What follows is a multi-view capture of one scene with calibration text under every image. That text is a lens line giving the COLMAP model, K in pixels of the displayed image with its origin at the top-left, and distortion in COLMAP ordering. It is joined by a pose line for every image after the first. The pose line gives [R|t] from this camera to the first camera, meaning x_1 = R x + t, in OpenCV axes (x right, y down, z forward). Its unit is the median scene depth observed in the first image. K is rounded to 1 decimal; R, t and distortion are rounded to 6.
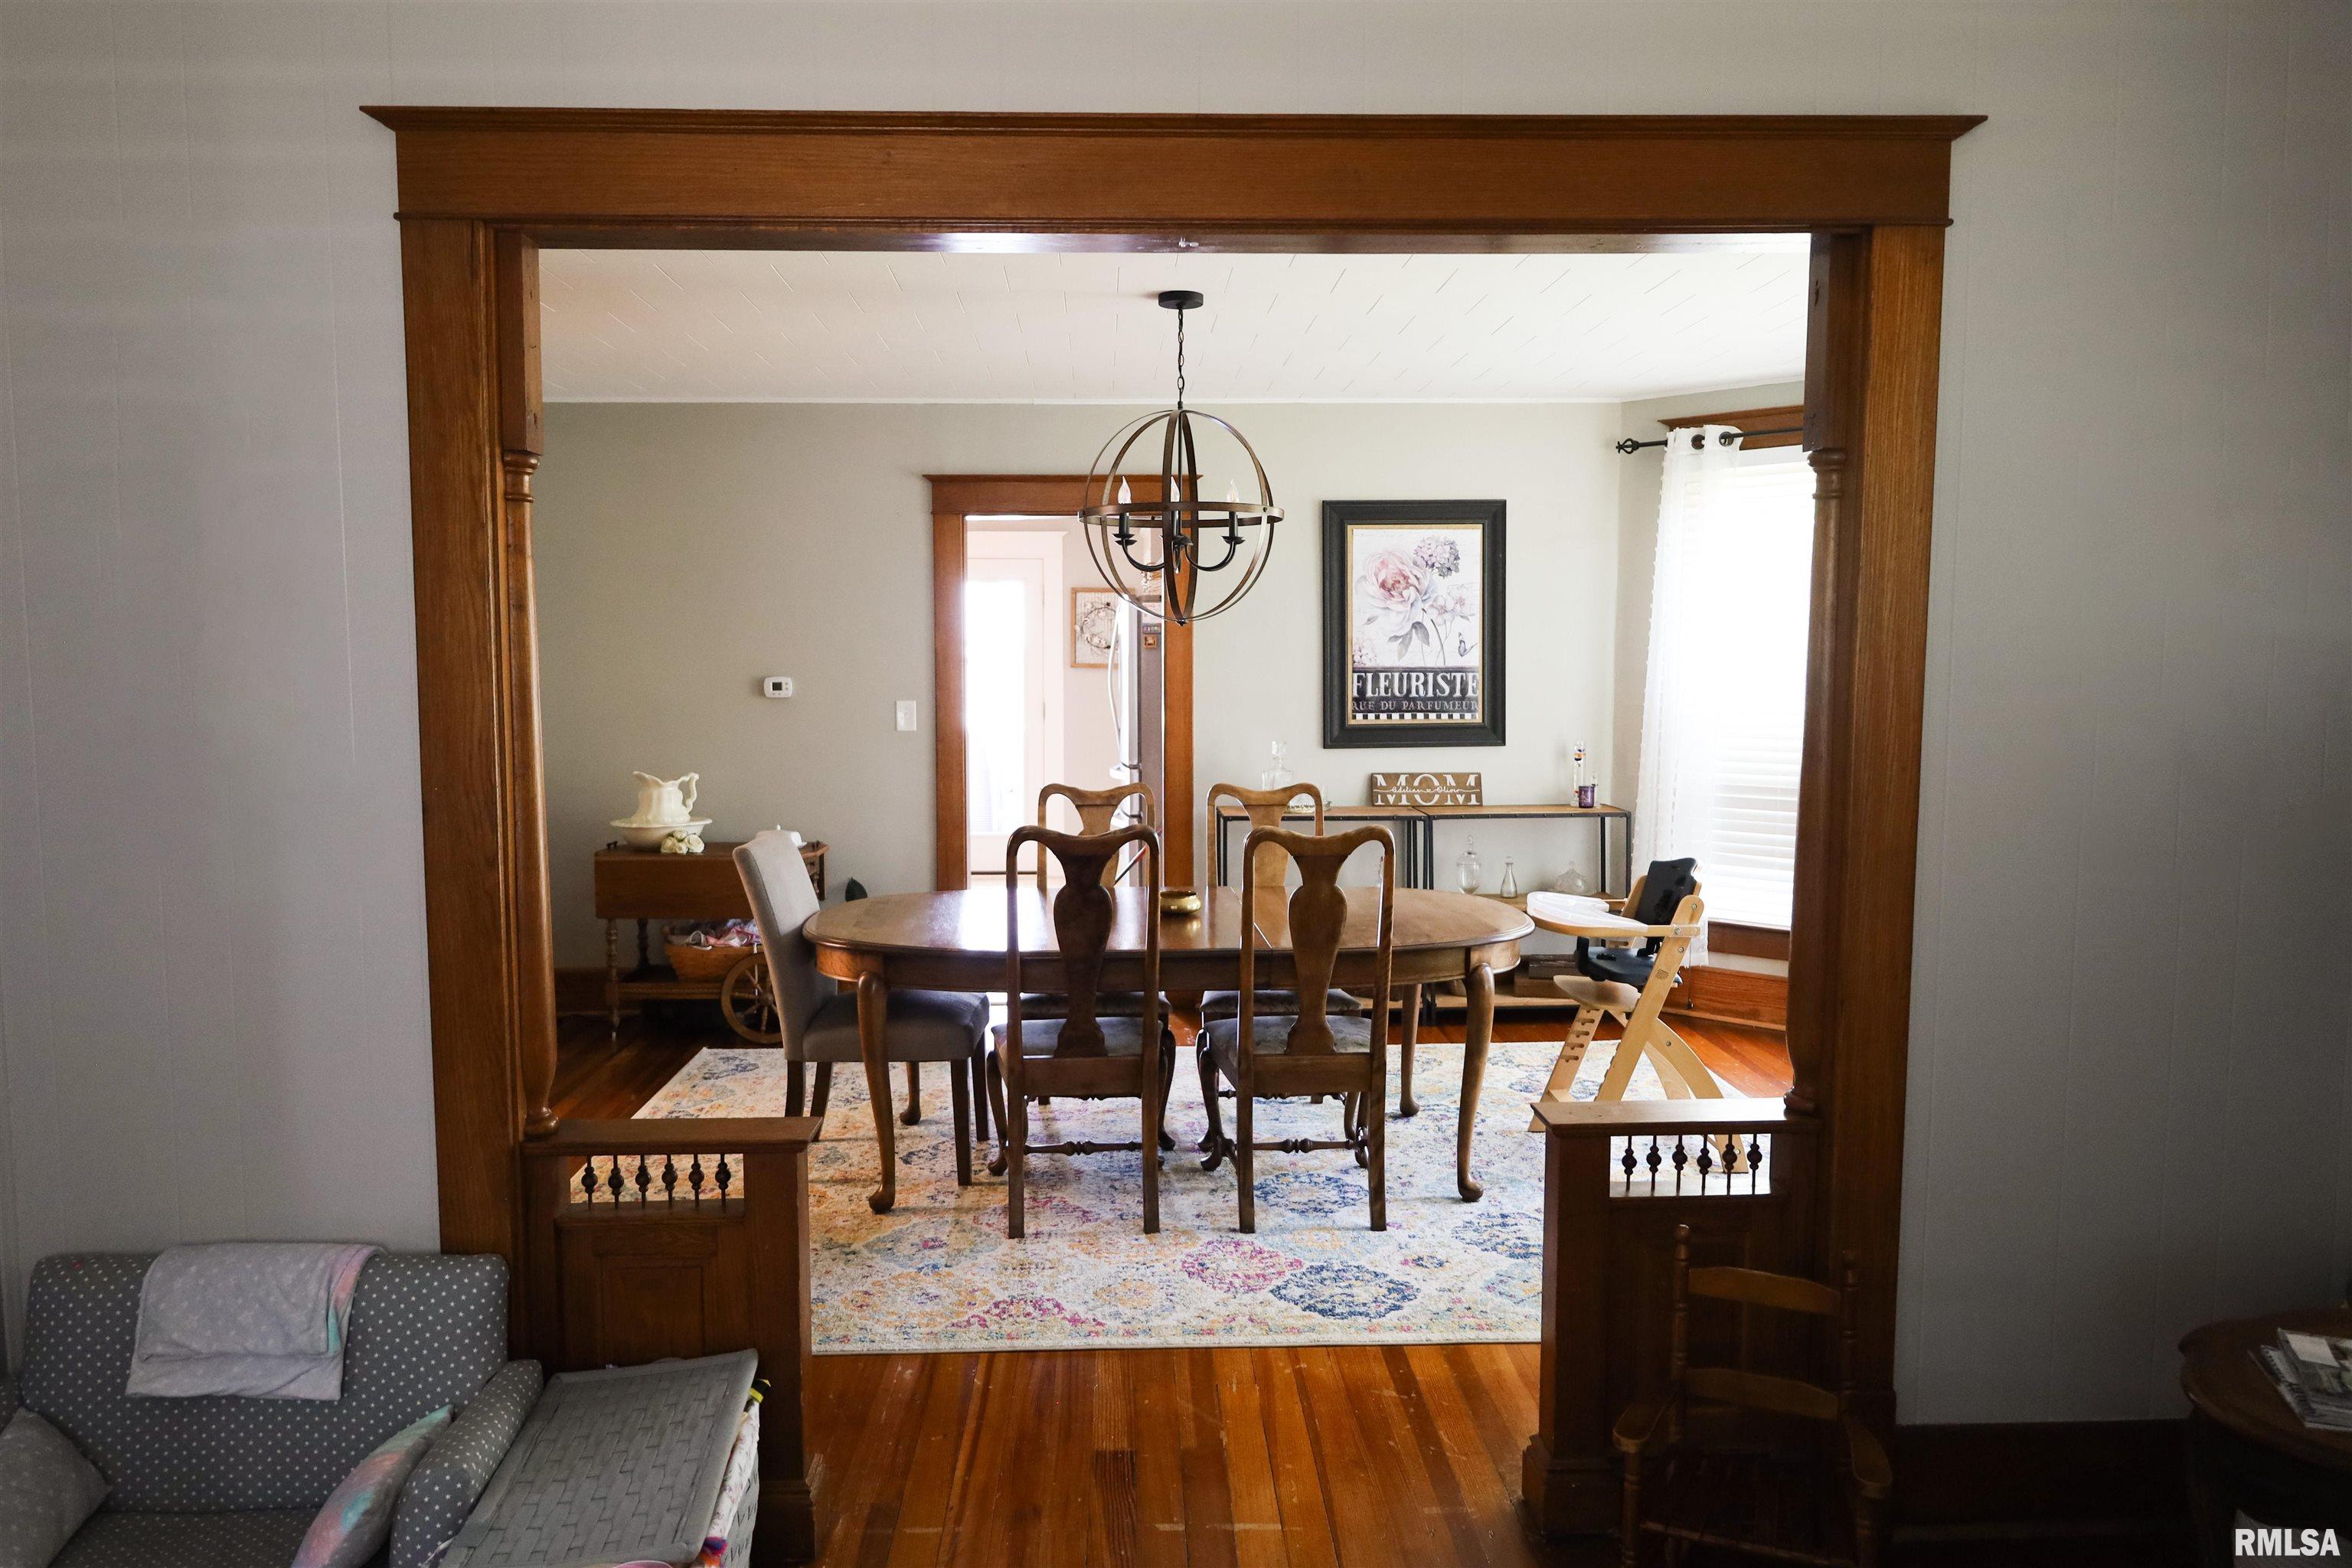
lens RADIAL K [[1624.9, 0, 1176.0], [0, 1624.9, 784.0], [0, 0, 1]] dist [-0.002503, -0.000690]
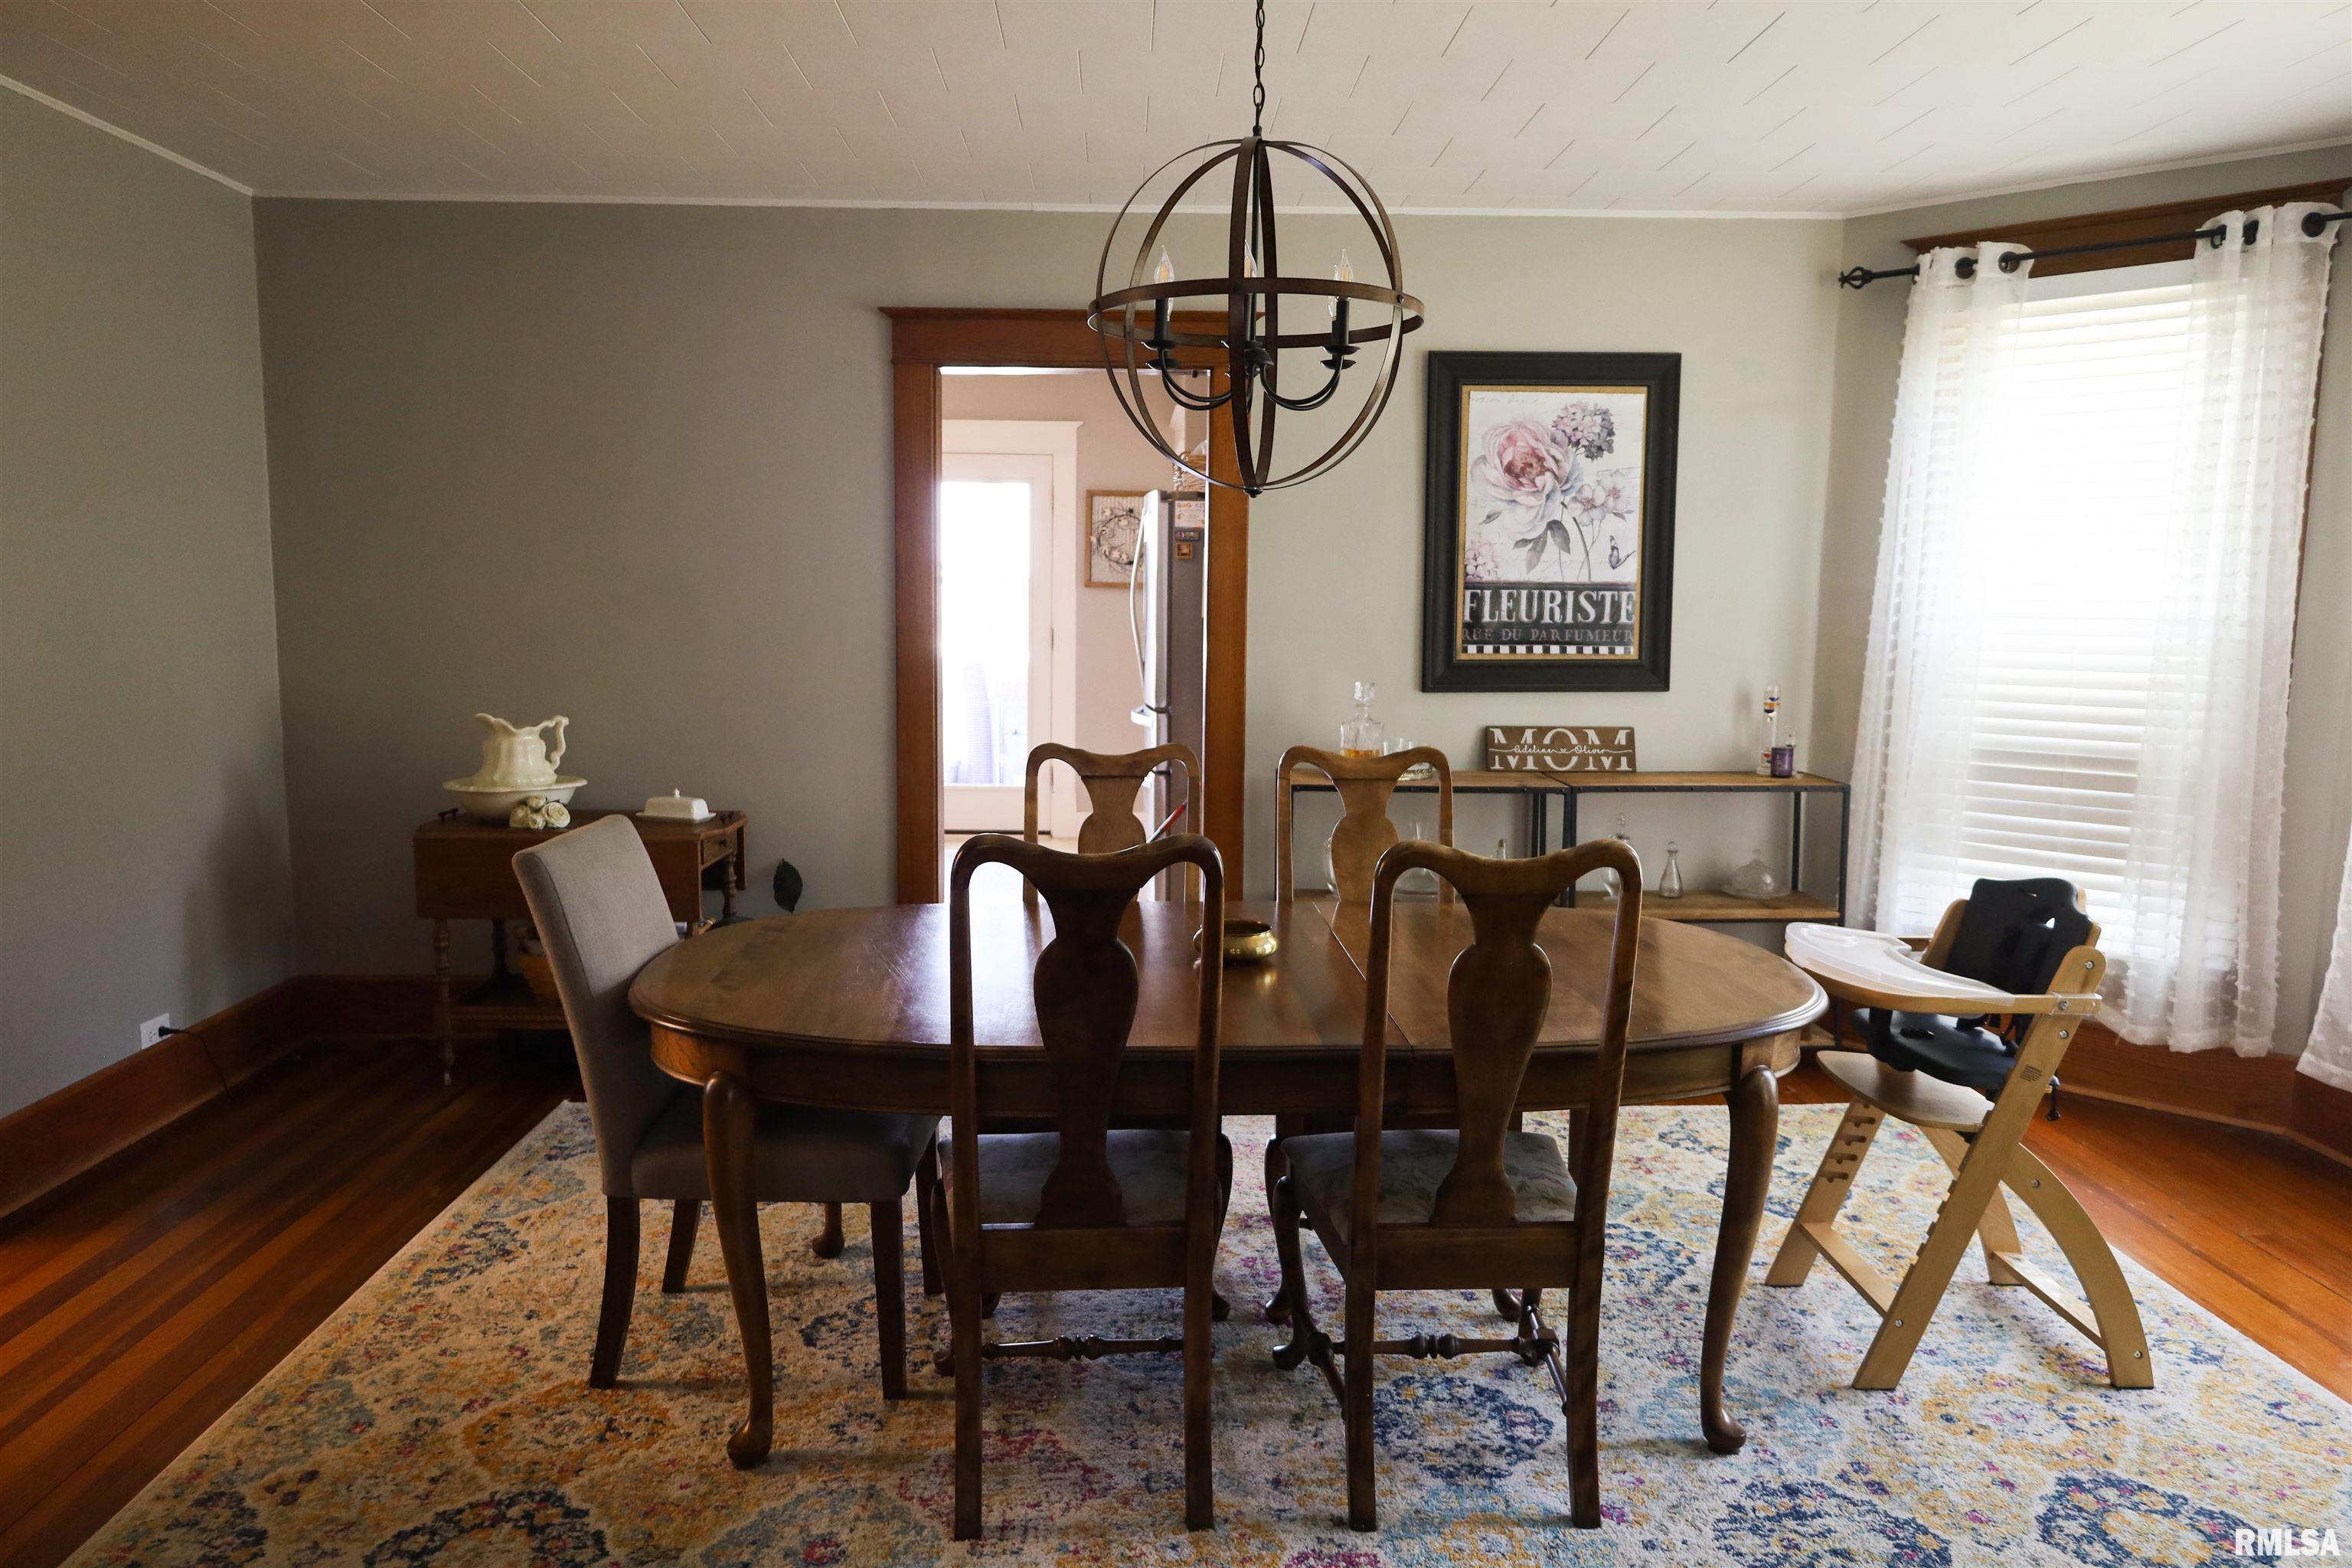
lens RADIAL K [[1667.4, 0, 1176.0], [0, 1667.4, 784.0], [0, 0, 1]] dist [-0.021592, -0.000622]
pose [[0.999853, 0.012369, -0.011901, -0.012428], [-0.011896, 0.999166, 0.039054, -0.008946], [0.012375, -0.038907, 0.999166, 0.260842]]
